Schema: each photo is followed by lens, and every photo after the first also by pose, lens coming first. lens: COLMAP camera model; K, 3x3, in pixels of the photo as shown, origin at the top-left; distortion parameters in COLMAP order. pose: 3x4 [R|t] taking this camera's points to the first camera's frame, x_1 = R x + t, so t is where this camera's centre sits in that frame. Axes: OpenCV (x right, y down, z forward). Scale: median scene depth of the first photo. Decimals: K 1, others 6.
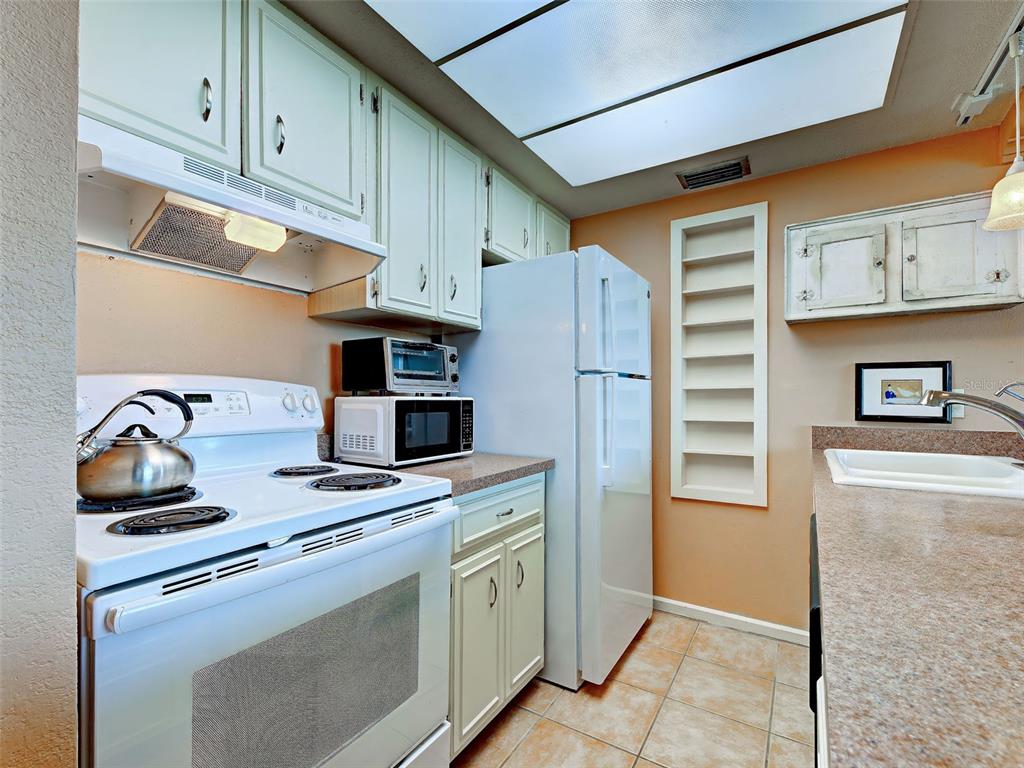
lens RADIAL K [[467.2, 0, 488.5], [0, 467.2, 391.8], [0, 0, 1]] dist [0.001961, -0.000364]
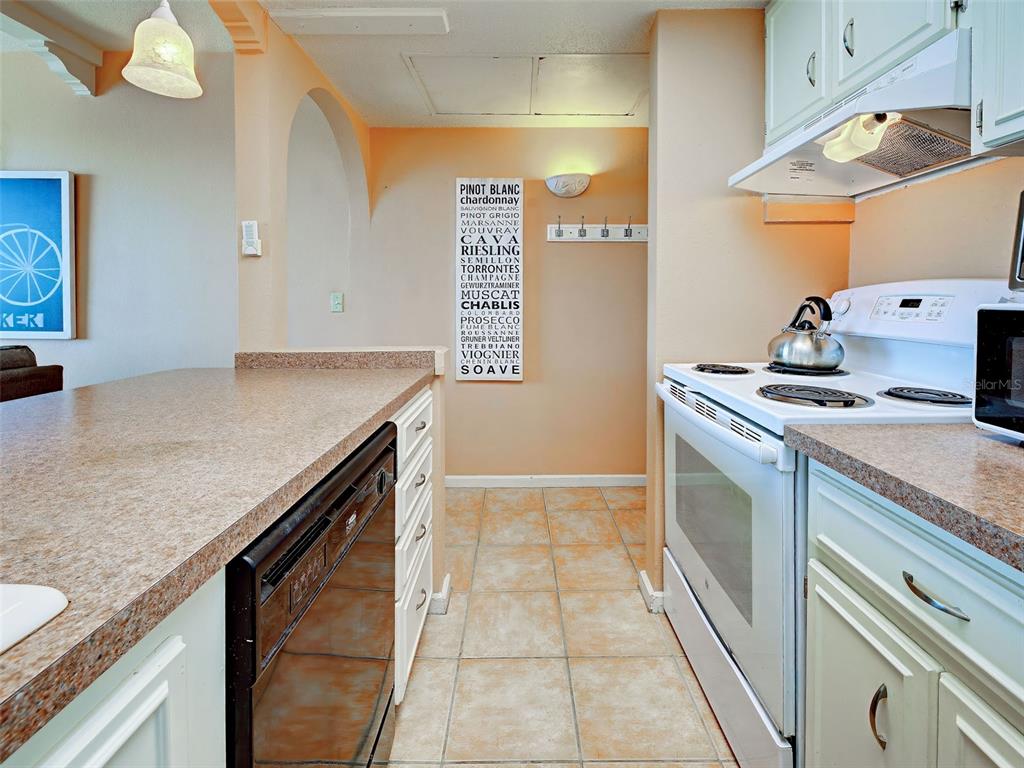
lens RADIAL K [[461.6, 0, 512.3], [0, 461.6, 308.5], [0, 0, 1]] dist [0.000536, -0.000308]
pose [[-0.834194, 0.013212, -0.551313, 0.462487], [0.009453, 0.999909, 0.009660, 0.008177], [0.551390, 0.002847, -0.834243, 0.970877]]
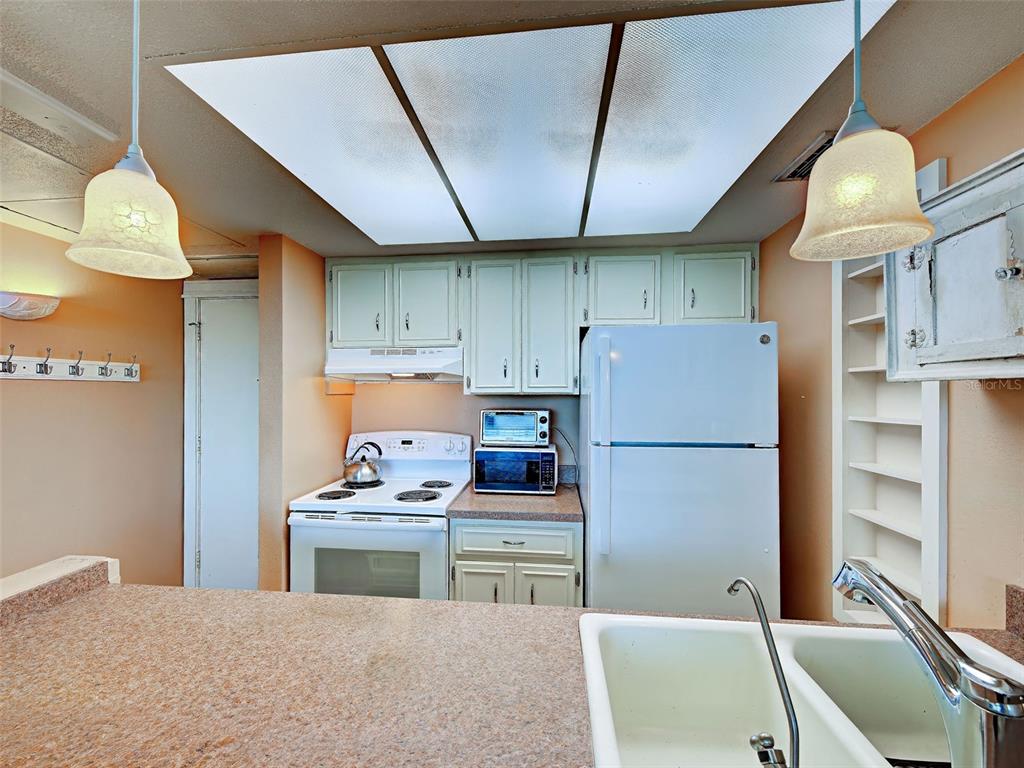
lens RADIAL K [[419.9, 0, 509.6], [0, 419.9, 385.3], [0, 0, 1]] dist [-0.001770, -0.000286]
pose [[0.459227, -0.015190, -0.888189, 0.968267], [0.012046, 0.999868, -0.010872, -0.161885], [0.888237, -0.005707, 0.459350, 0.366251]]
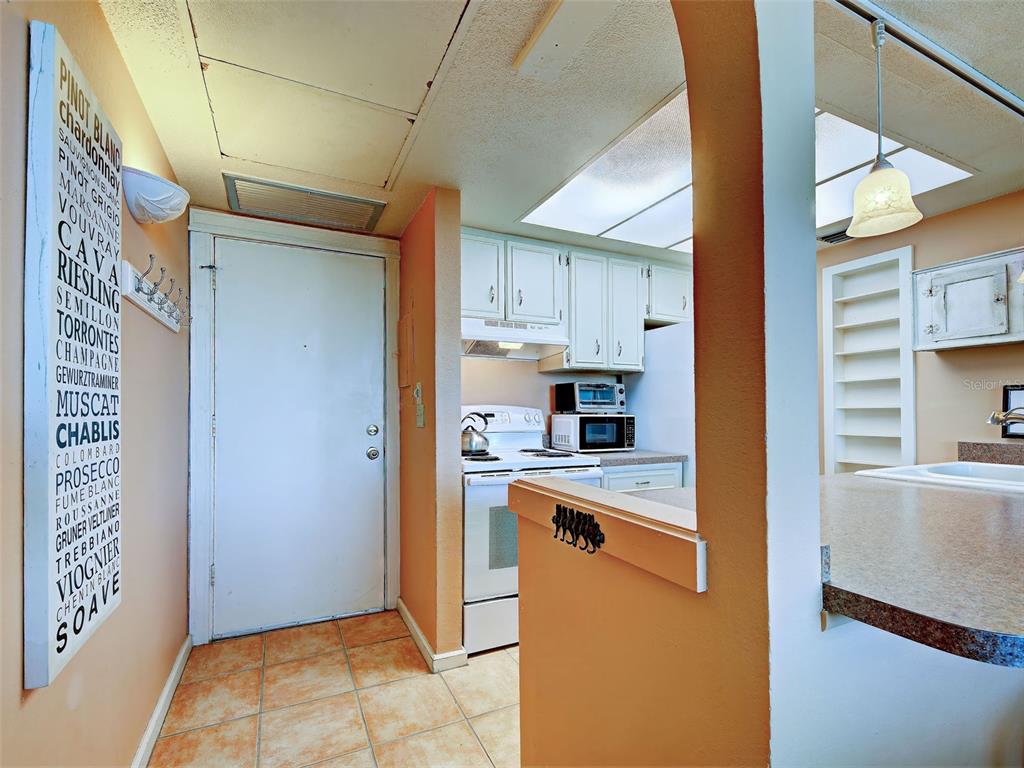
lens RADIAL K [[453.6, 0, 469.7], [0, 453.6, 400.6], [0, 0, 1]] dist [0.001498, -0.001116]
pose [[0.830523, -0.012247, -0.556849, 0.375044], [0.005309, 0.999887, -0.014073, -0.019126], [0.556959, 0.008731, 0.830494, -0.628795]]
